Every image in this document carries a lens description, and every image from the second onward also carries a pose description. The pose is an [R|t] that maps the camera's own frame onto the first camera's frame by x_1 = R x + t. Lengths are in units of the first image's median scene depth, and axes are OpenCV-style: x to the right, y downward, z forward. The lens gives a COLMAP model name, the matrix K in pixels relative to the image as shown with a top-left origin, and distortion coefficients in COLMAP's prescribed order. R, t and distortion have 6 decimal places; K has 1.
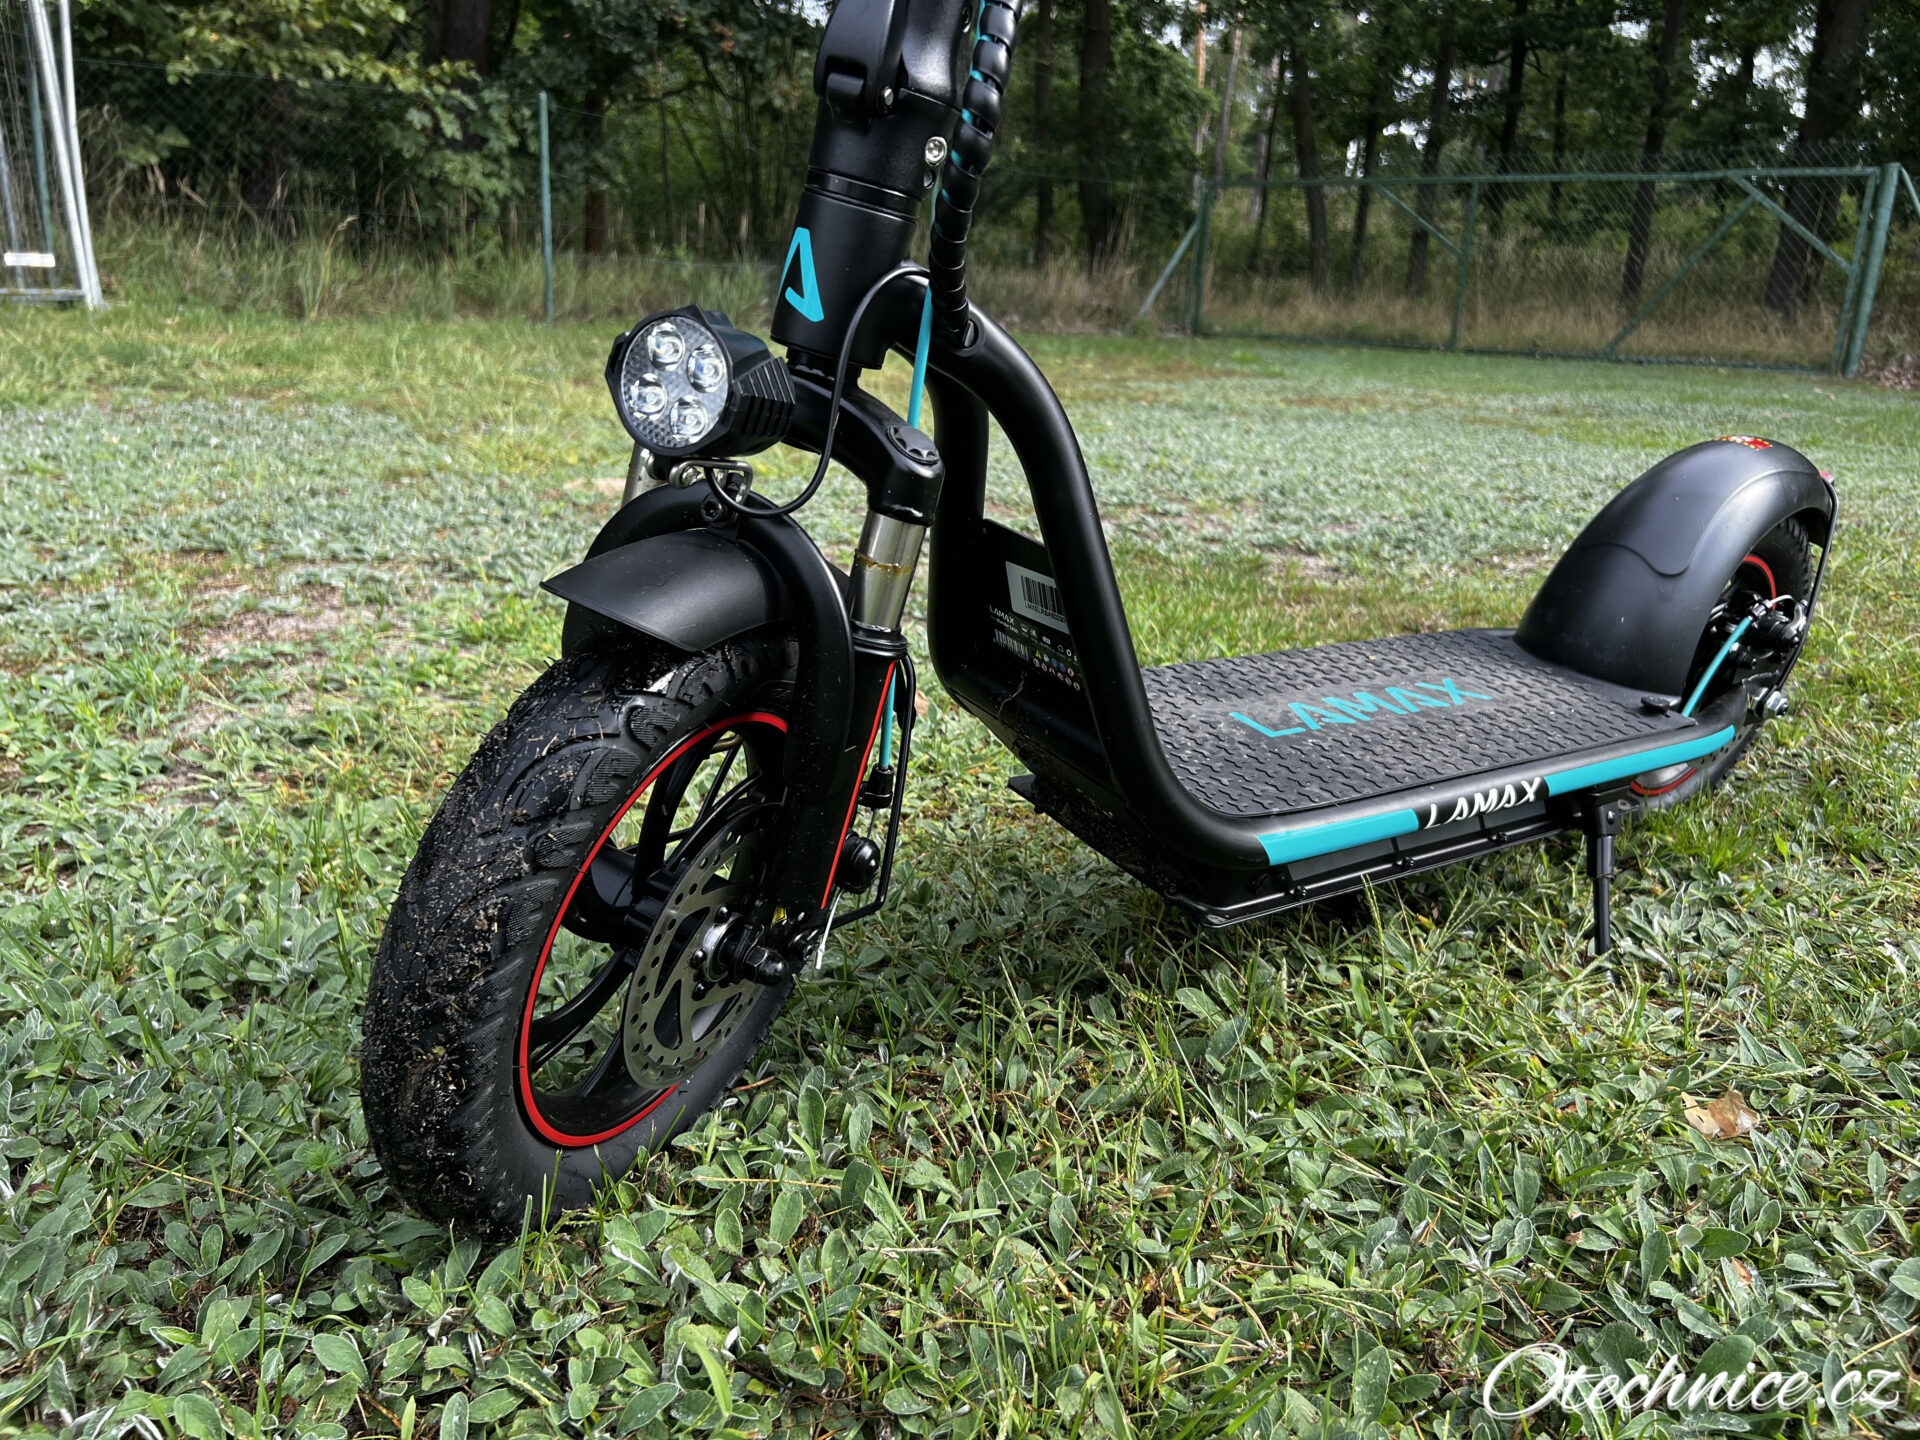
lens RADIAL K [[1468.4, 0, 971.5], [0, 1468.4, 718.1], [0, 0, 1]] dist [-0.003806, -0.024271]
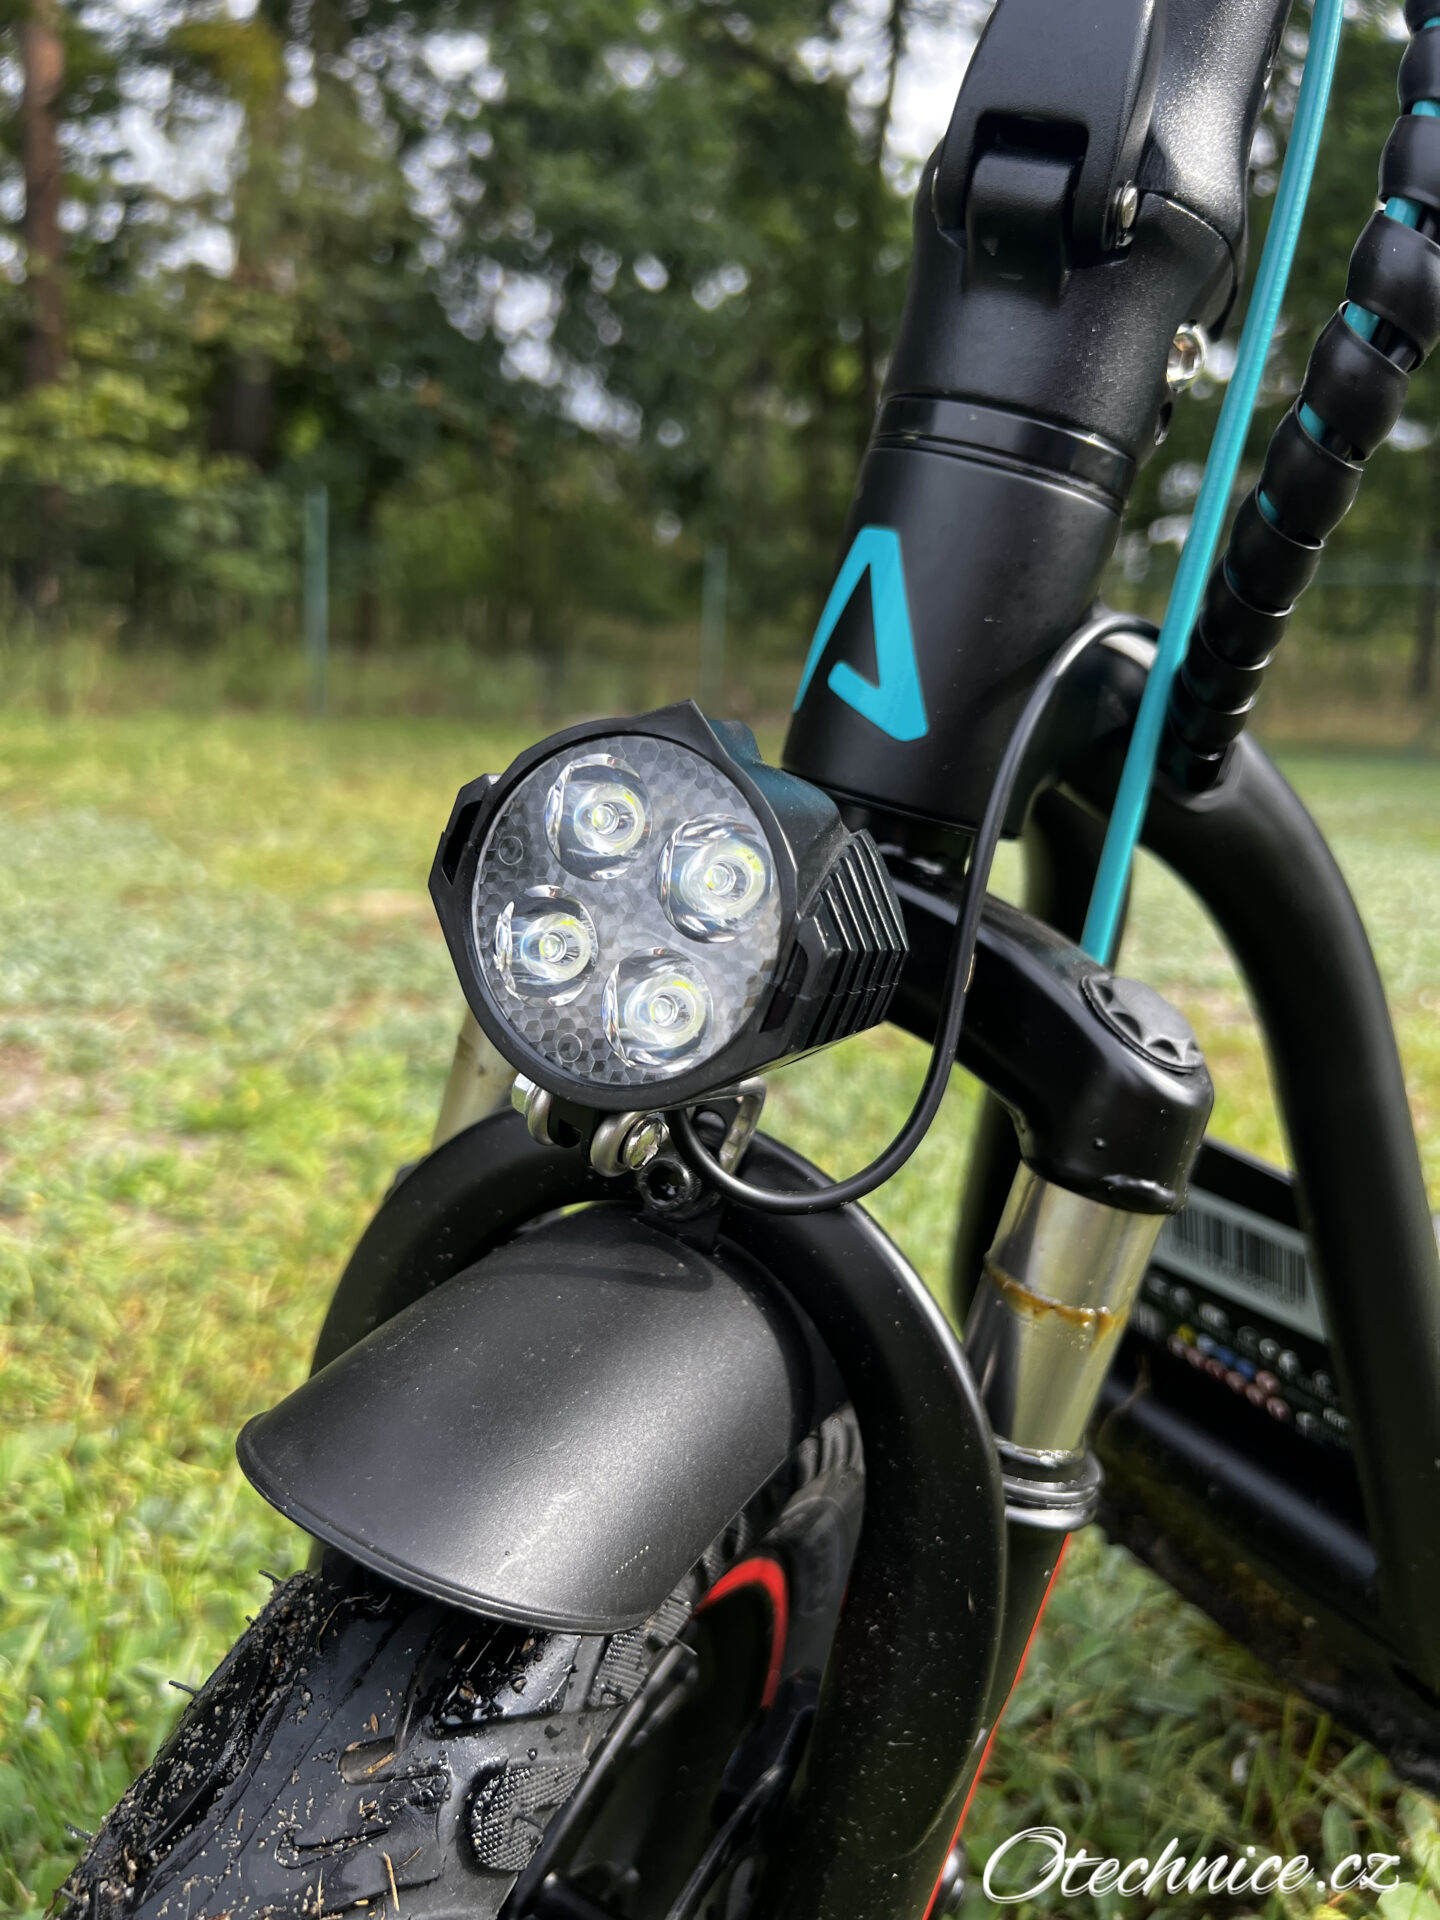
lens RADIAL K [[1468.4, 0, 714.6], [0, 1468.4, 972.6], [0, 0, 1]] dist [-0.003806, -0.024271]
pose [[0.999929, -0.000122, -0.011874, -0.139762], [-0.000971, 0.995755, -0.092035, -0.144465], [0.011835, 0.092040, 0.995685, 0.515554]]
